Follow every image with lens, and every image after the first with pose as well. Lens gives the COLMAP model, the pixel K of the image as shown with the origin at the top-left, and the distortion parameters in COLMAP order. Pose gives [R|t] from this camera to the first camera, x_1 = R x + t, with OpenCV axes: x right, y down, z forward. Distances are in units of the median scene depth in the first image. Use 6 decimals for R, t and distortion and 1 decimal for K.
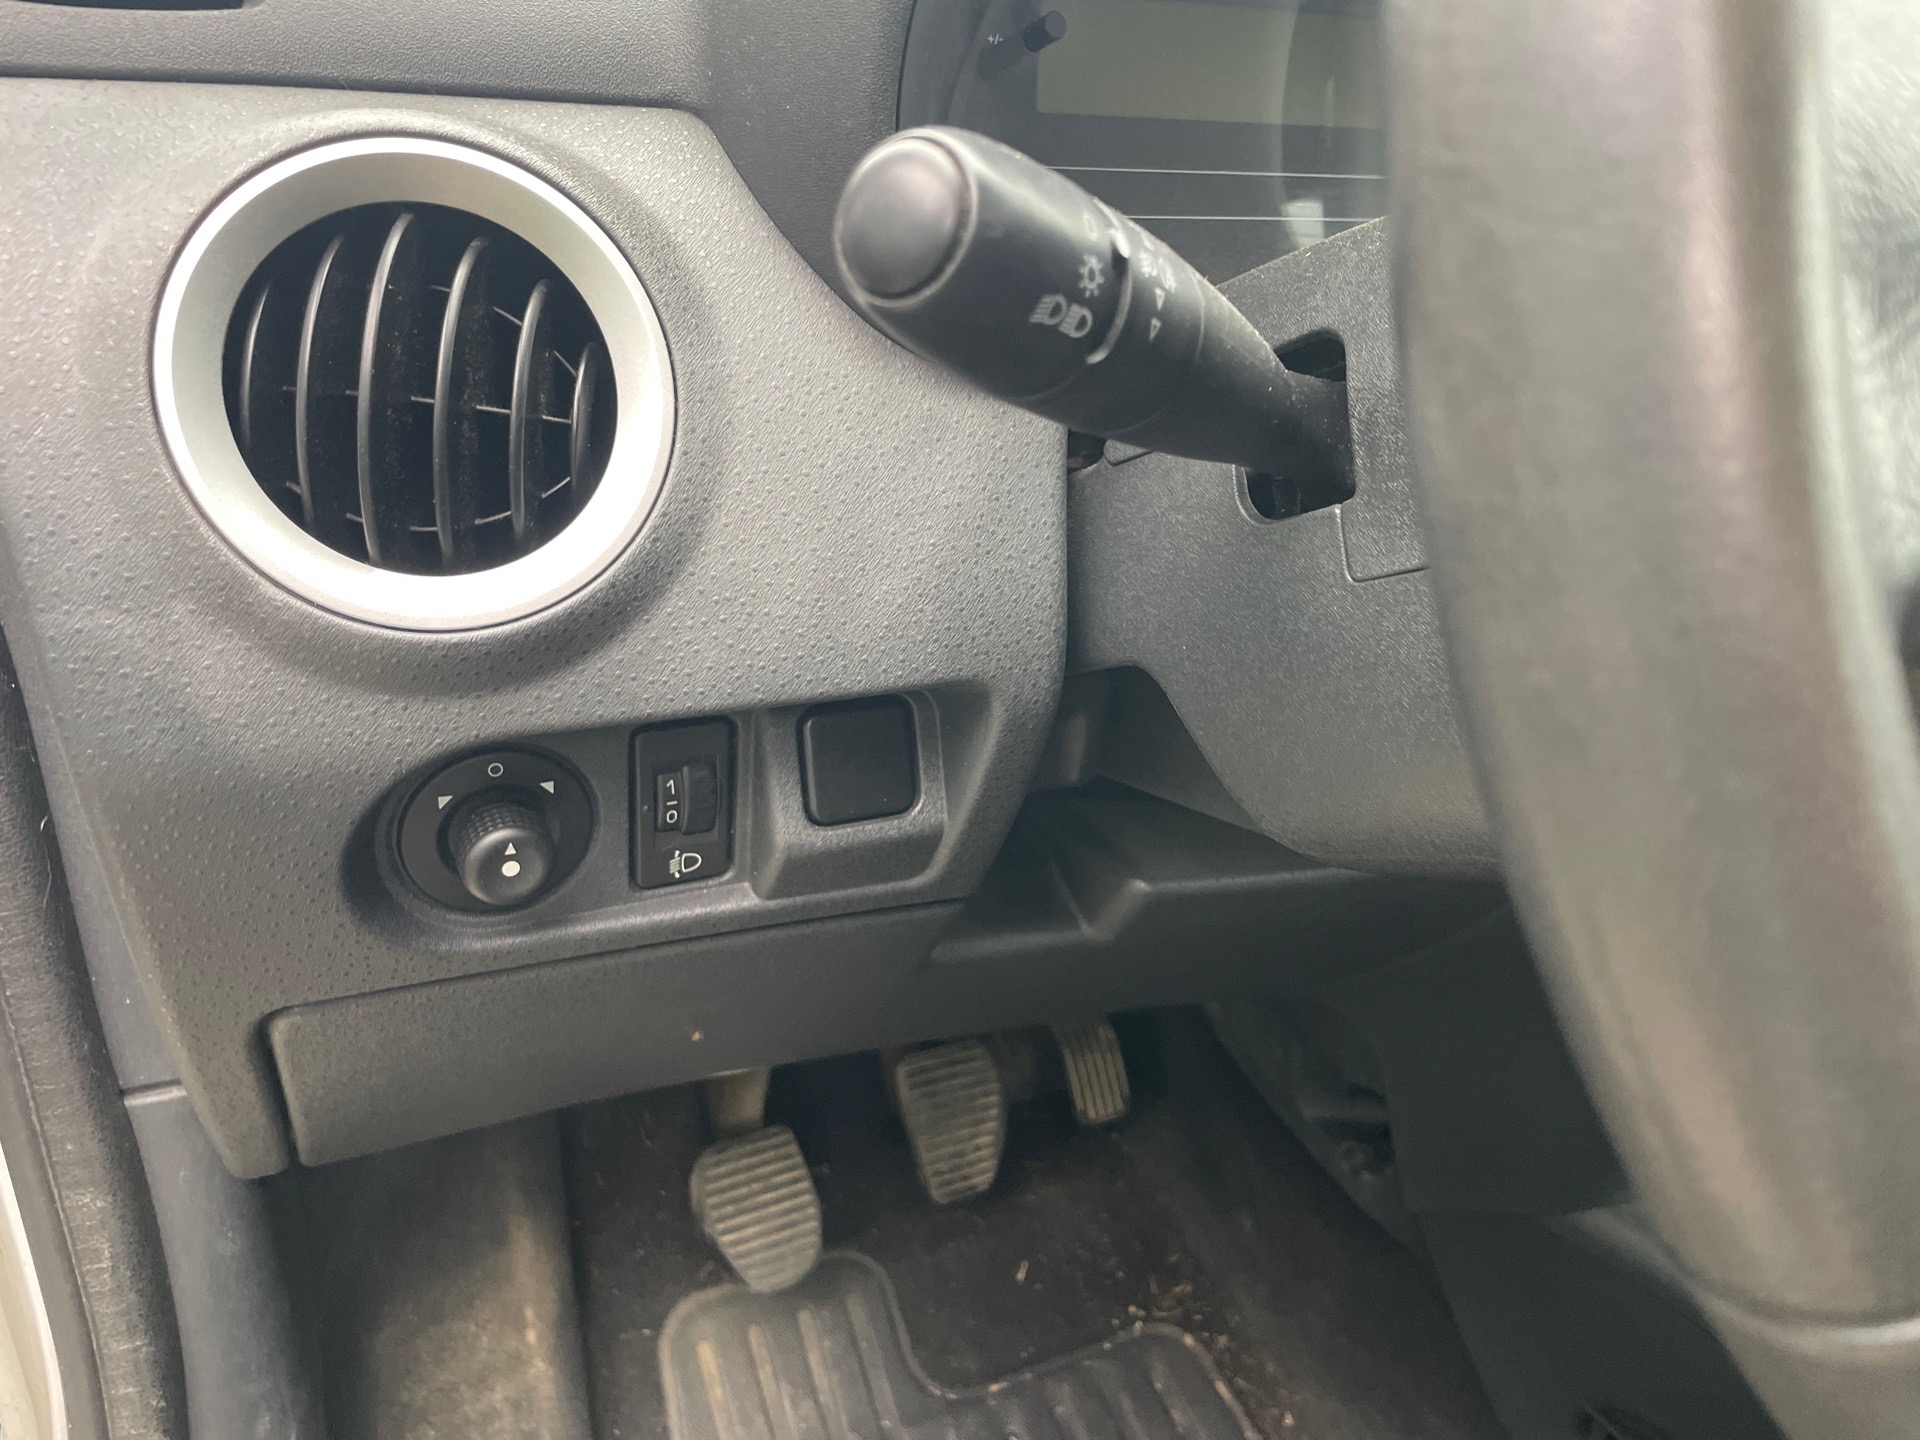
lens RADIAL K [[1468.2, 0, 964.7], [0, 1468.2, 730.3], [0, 0, 1]] dist [0.084610, -0.127063]
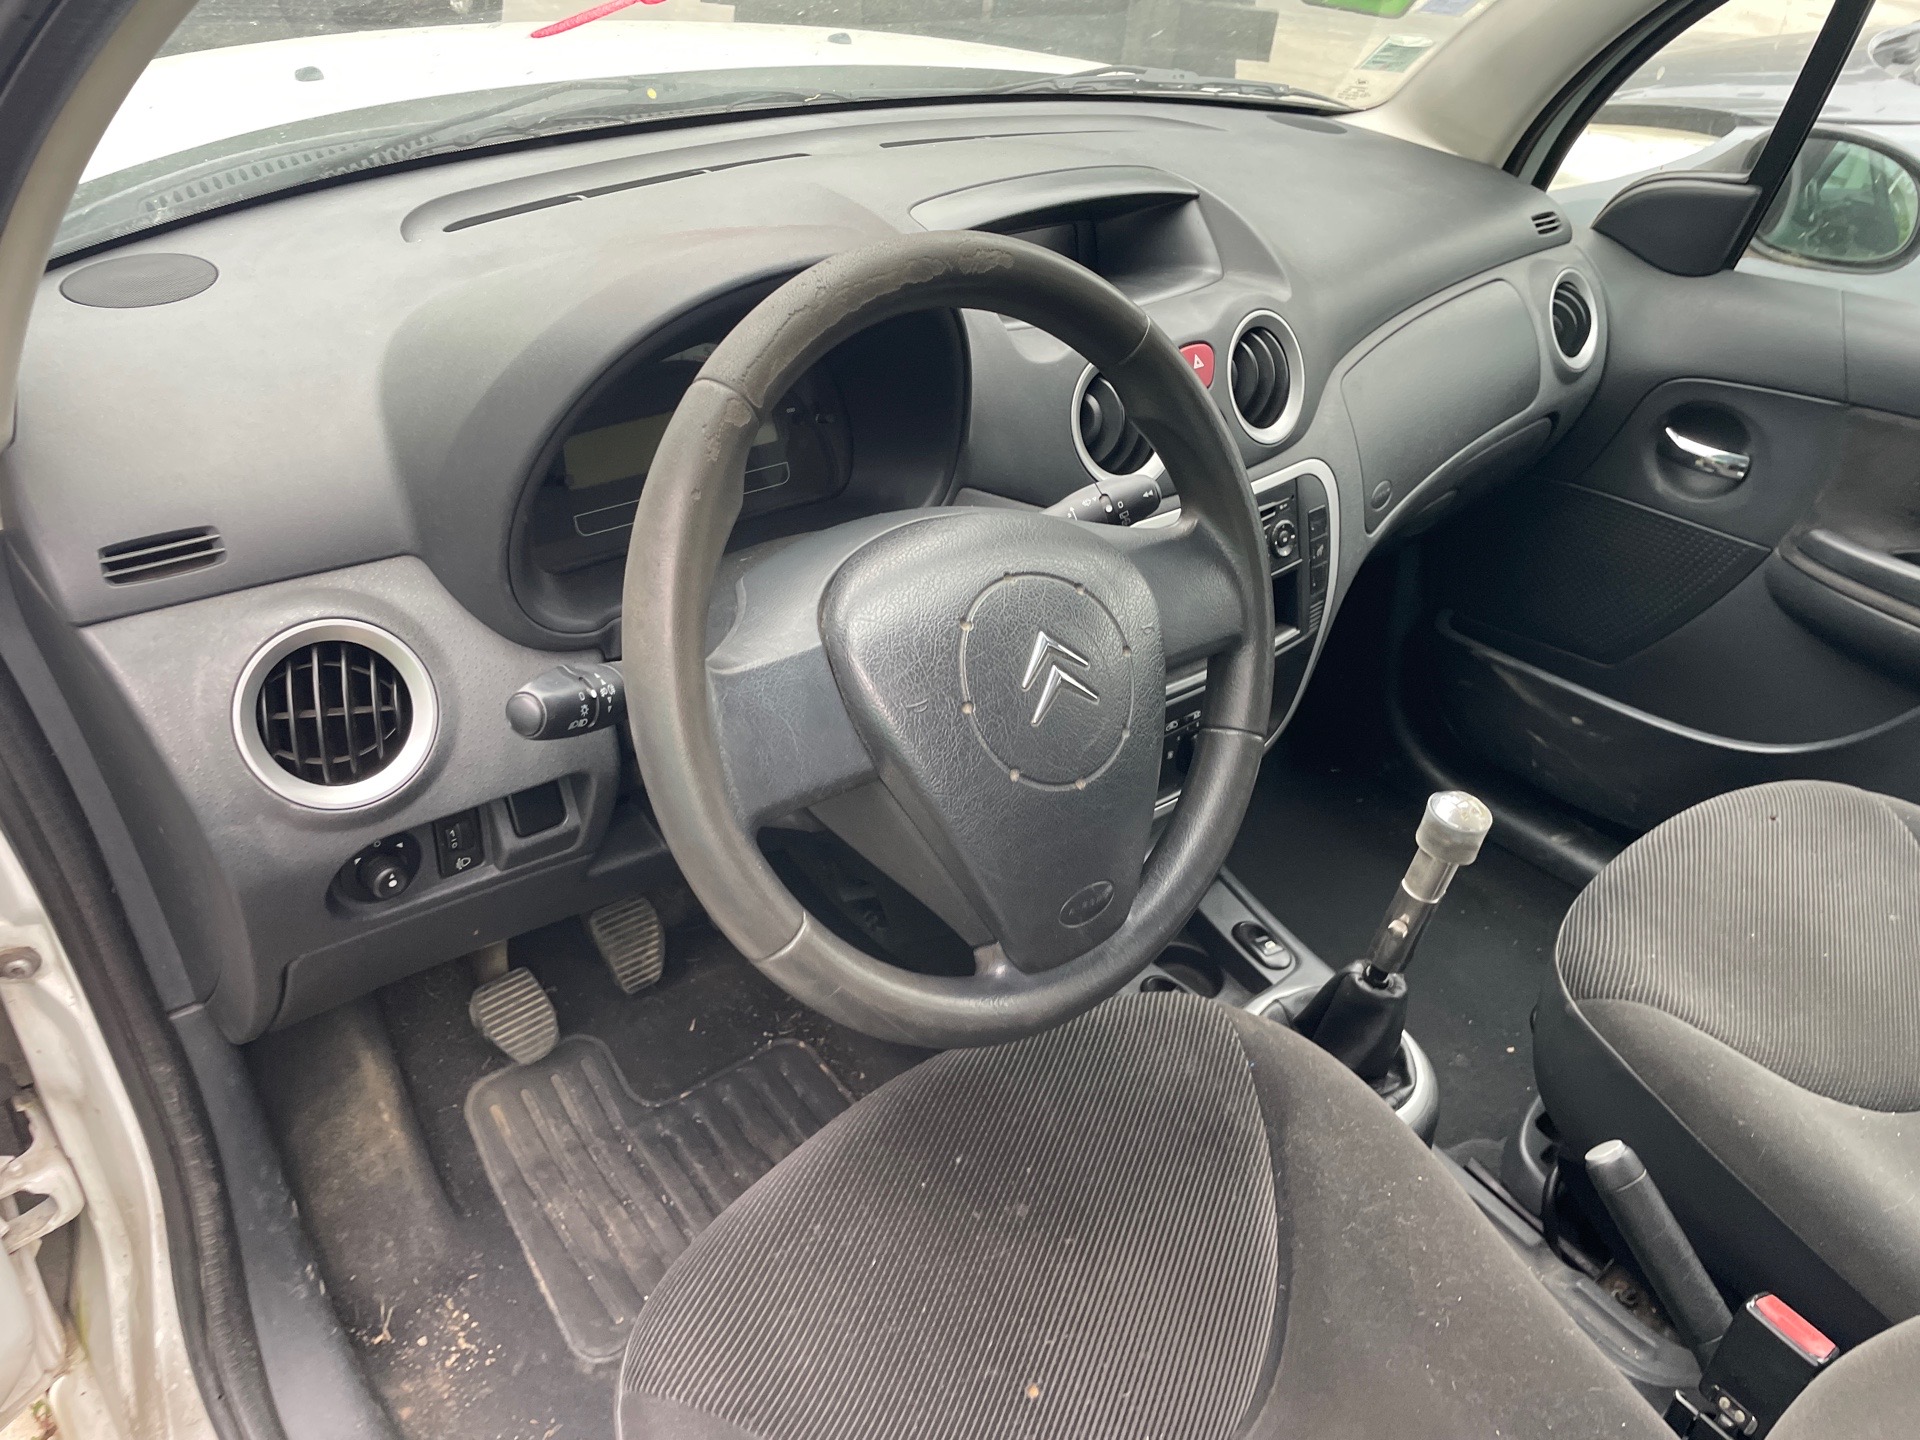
lens RADIAL K [[1455.6, 0, 974.9], [0, 1455.6, 722.3], [0, 0, 1]] dist [0.097782, -0.139569]
pose [[0.966578, -0.153048, 0.205678, 0.067492], [0.124657, 0.981606, 0.144604, -0.170238], [-0.224026, -0.114132, 0.967877, -0.652111]]
